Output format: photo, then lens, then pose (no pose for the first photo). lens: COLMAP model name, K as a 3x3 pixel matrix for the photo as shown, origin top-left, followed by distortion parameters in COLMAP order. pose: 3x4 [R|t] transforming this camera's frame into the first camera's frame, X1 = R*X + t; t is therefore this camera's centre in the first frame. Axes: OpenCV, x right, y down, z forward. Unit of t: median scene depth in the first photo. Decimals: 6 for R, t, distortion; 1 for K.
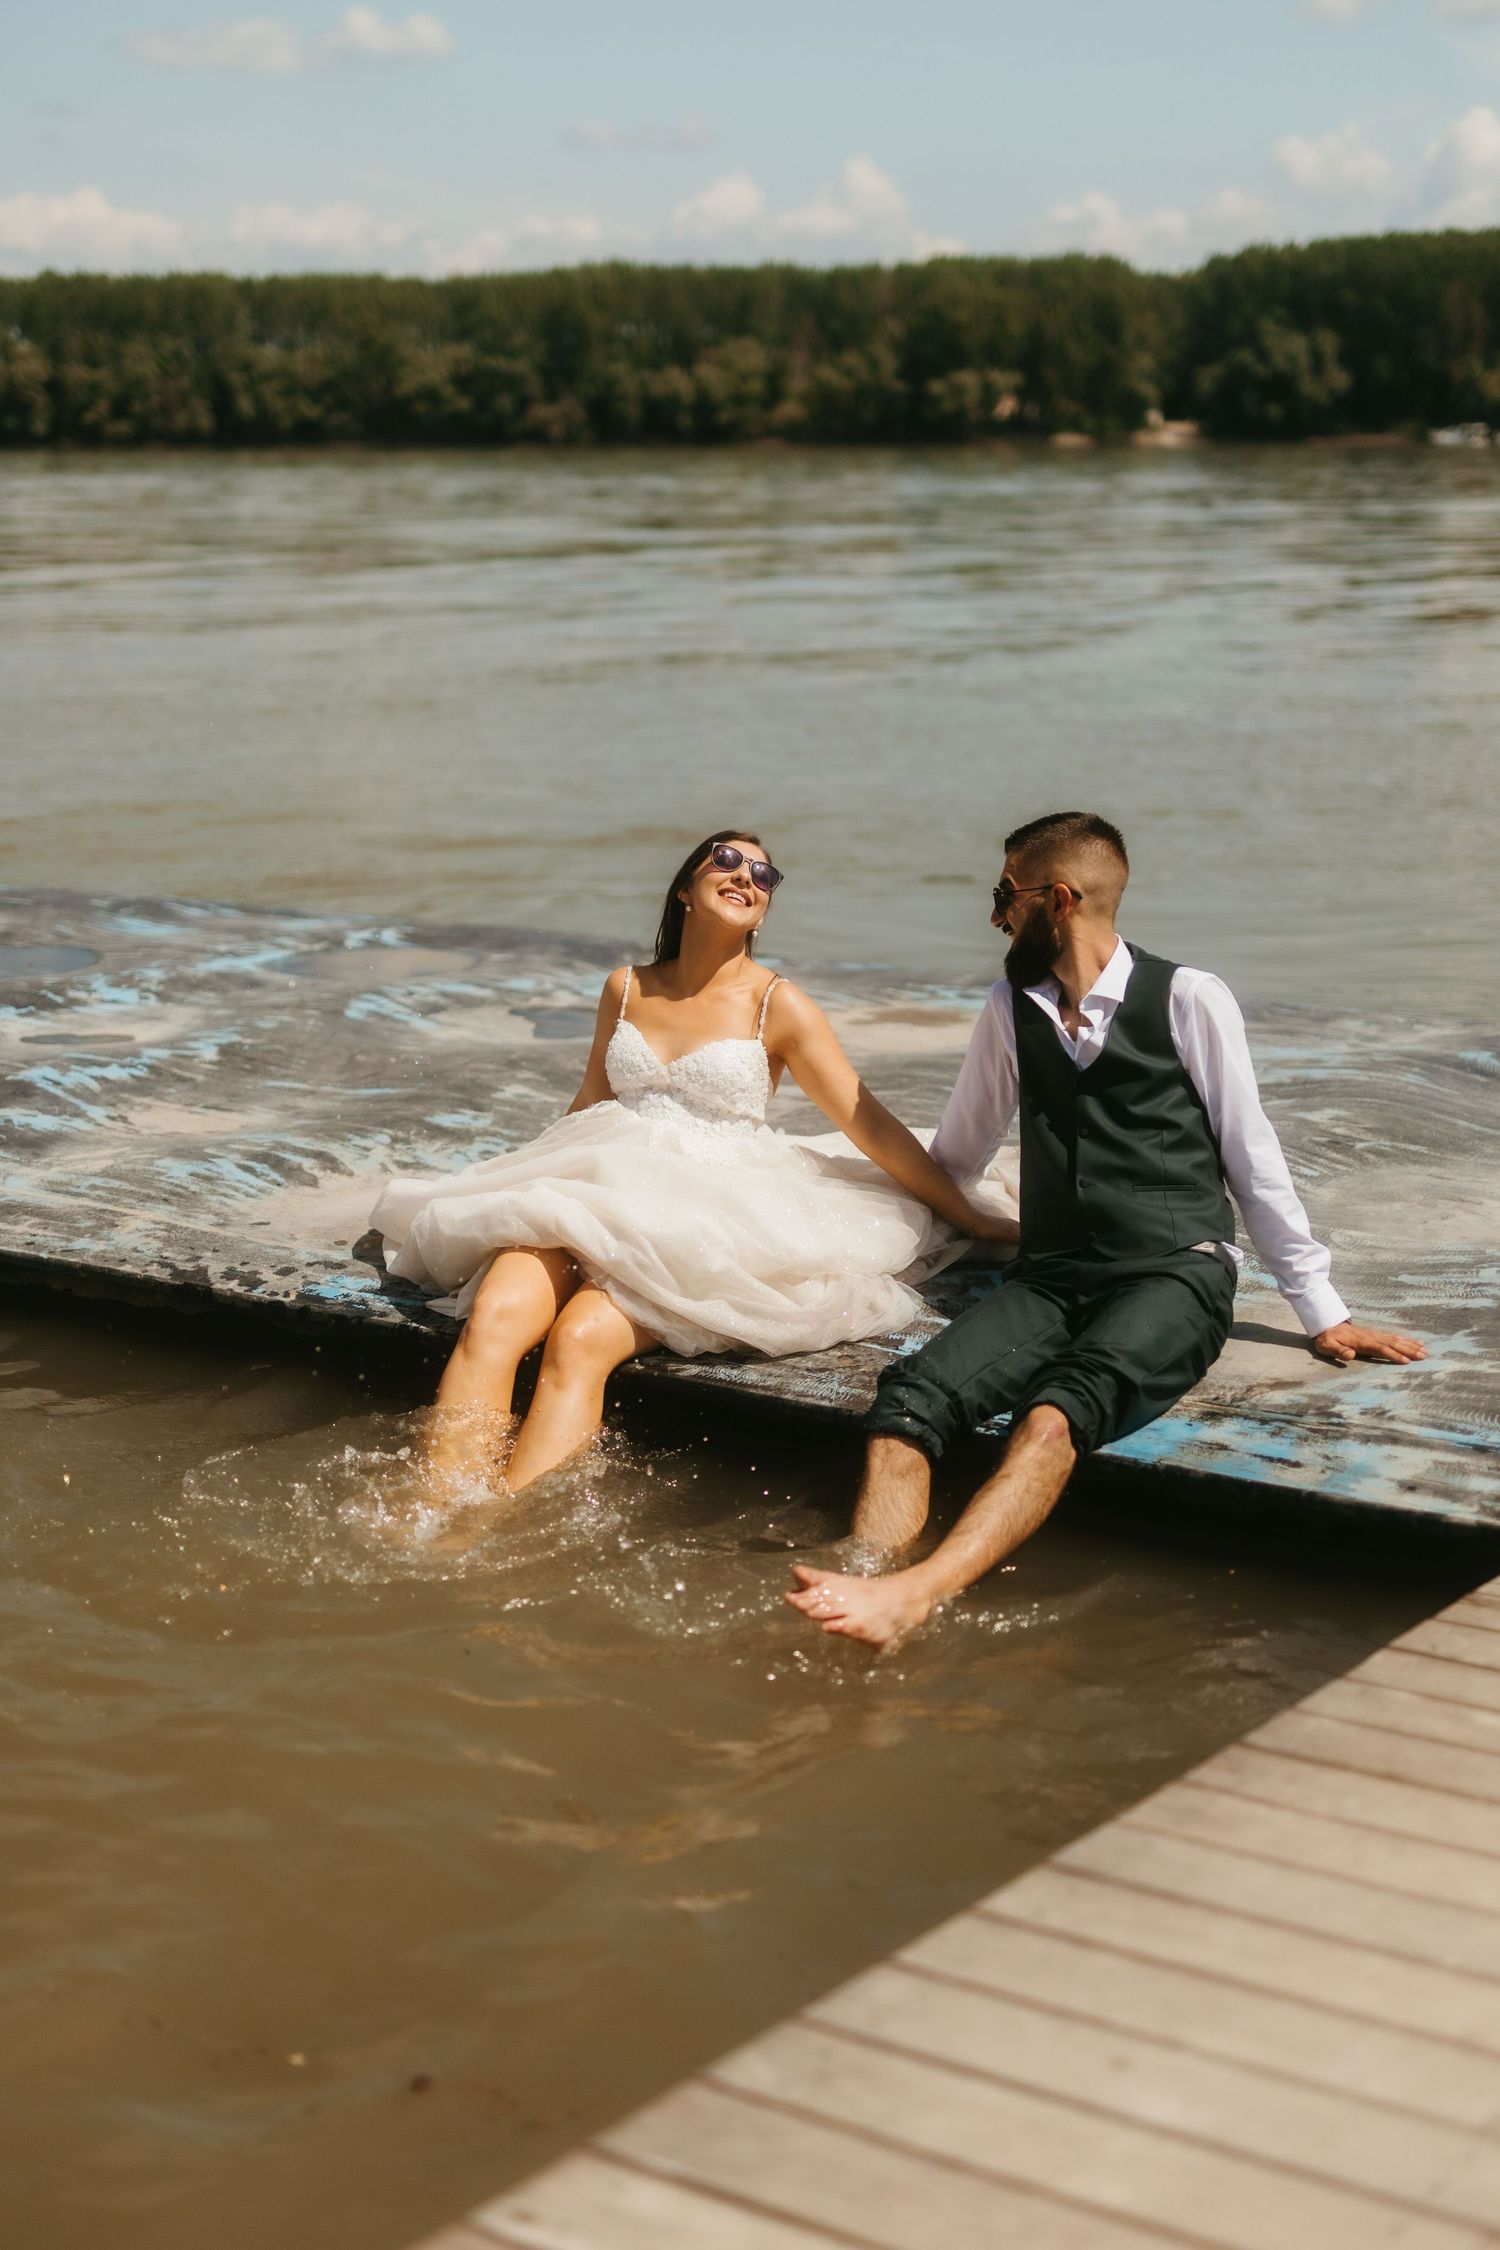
lens RADIAL K [[3381.1, 0, 750.0], [0, 3381.1, 1125.0], [0, 0, 1]] dist [-0.140794, 0.510949]
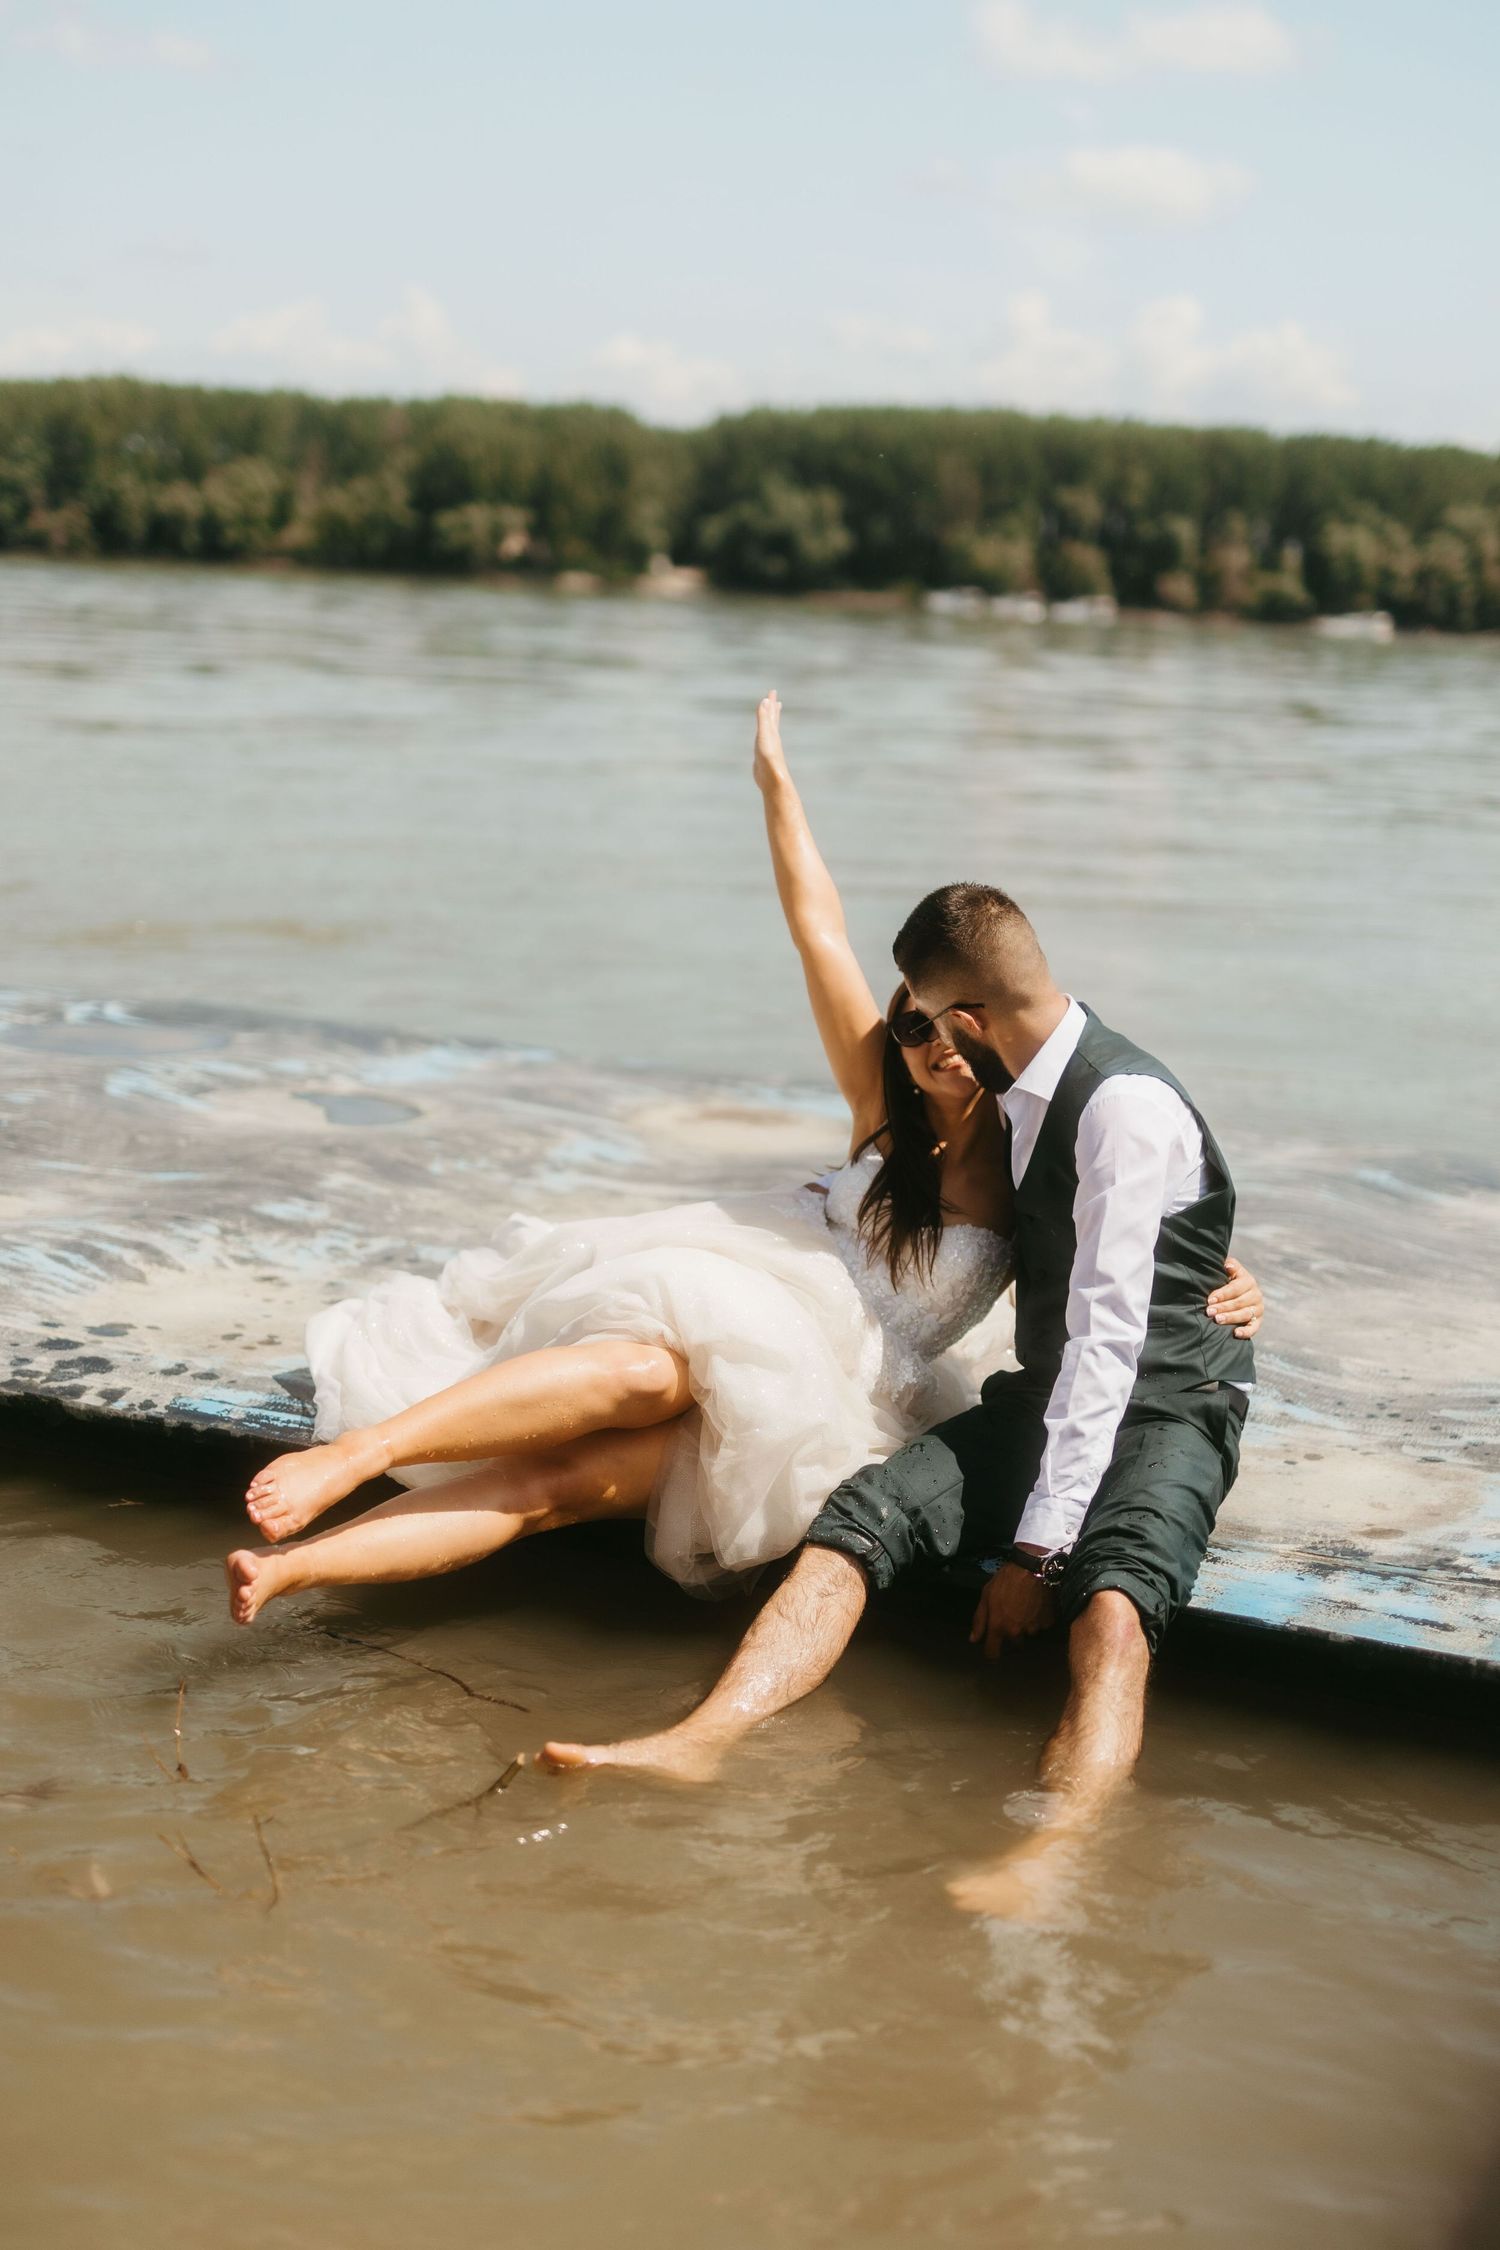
lens RADIAL K [[3149.8, 0, 747.3], [0, 3149.8, 1236.0], [0, 0, 1]] dist [0.207378, -1.926525]
pose [[0.980888, 0.025900, 0.192839, -0.122383], [-0.024652, 0.999657, -0.008868, 0.008980], [-0.193003, 0.003944, 0.981190, 0.165456]]
